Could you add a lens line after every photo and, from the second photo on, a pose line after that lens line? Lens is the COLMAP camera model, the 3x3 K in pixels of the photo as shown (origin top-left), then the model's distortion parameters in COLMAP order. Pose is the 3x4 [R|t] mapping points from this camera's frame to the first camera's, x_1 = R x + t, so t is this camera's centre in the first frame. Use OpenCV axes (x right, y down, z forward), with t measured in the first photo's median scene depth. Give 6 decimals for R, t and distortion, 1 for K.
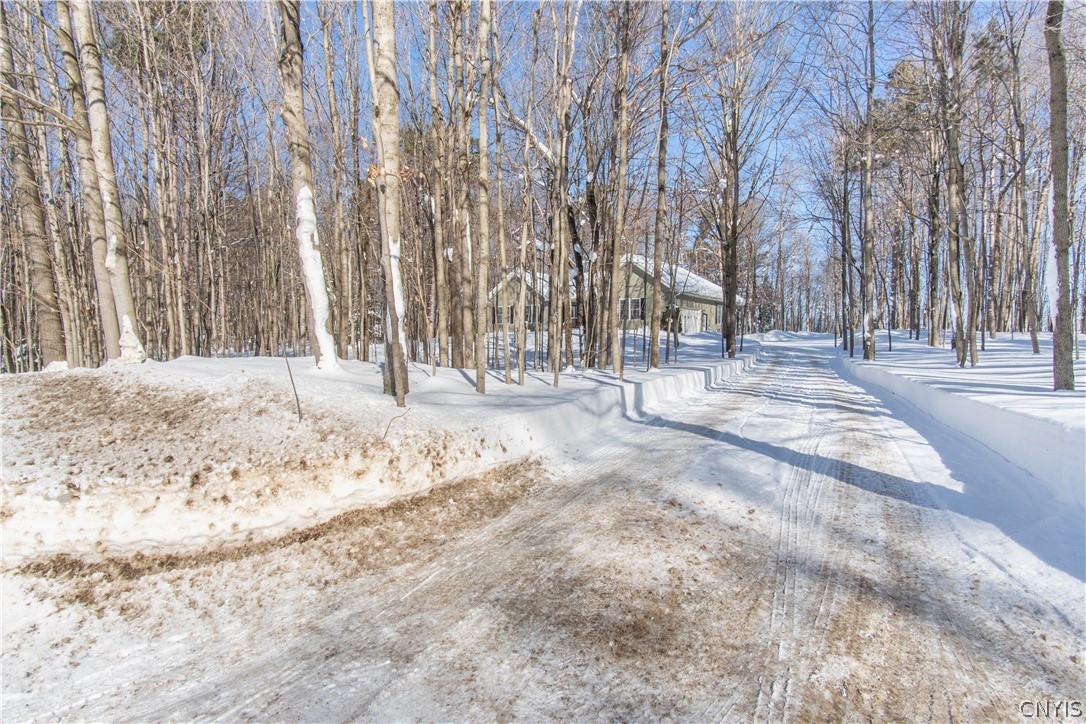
lens RADIAL K [[524.1, 0, 543.0], [0, 524.1, 362.0], [0, 0, 1]] dist [0.002566, 0.001030]
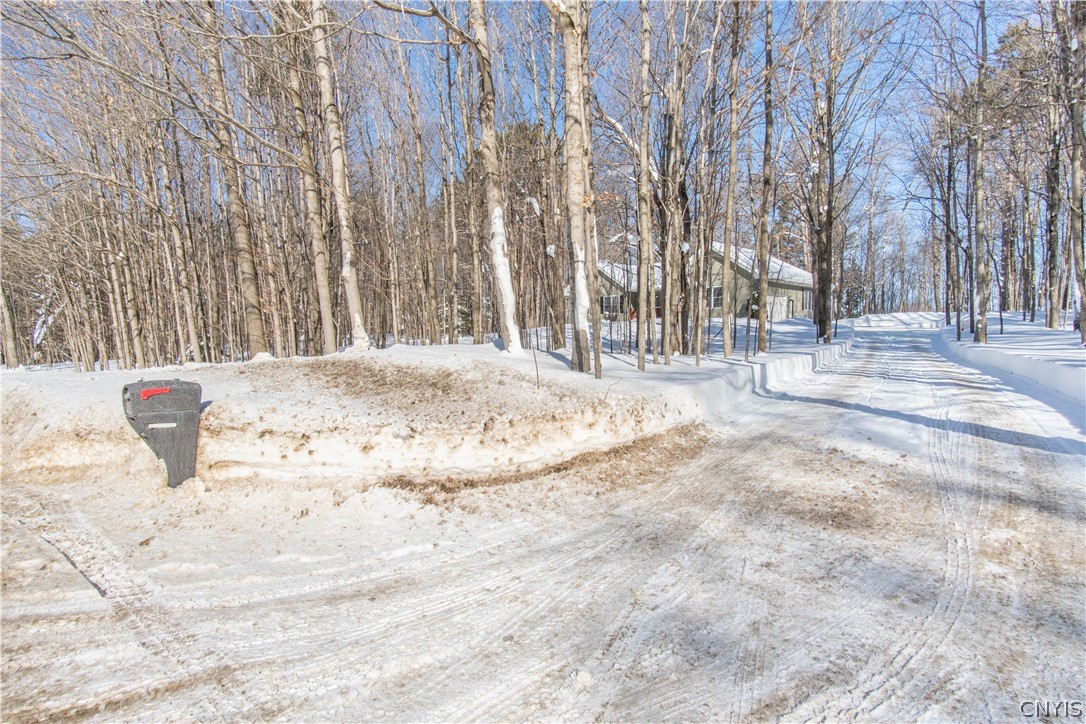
lens RADIAL K [[524.1, 0, 543.0], [0, 524.1, 362.0], [0, 0, 1]] dist [0.002566, 0.001030]
pose [[0.991967, -0.010995, -0.126017, -0.160564], [0.013090, 0.999789, 0.015814, 0.013952], [0.125817, -0.017337, 0.991902, -0.191757]]
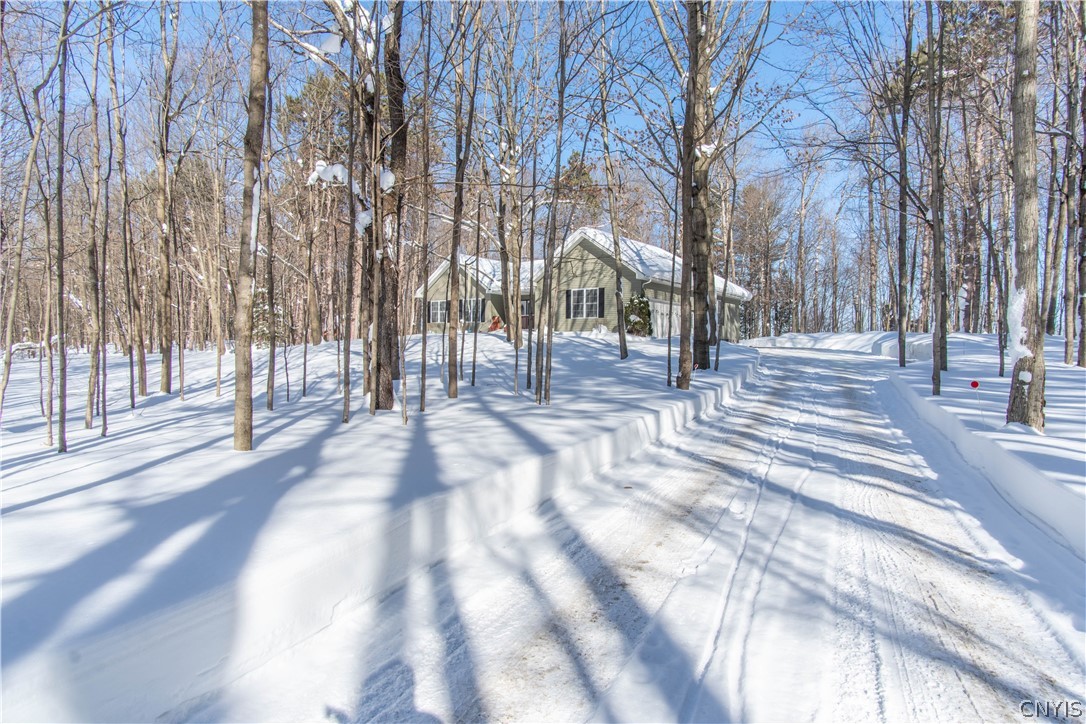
lens RADIAL K [[493.9, 0, 543.0], [0, 493.9, 362.0], [0, 0, 1]] dist [0.000047, 0.000077]
pose [[0.997976, 0.009015, -0.062957, 0.757913], [-0.008872, 0.999957, 0.002539, -0.100188], [0.062977, -0.001976, 0.998013, 1.530008]]
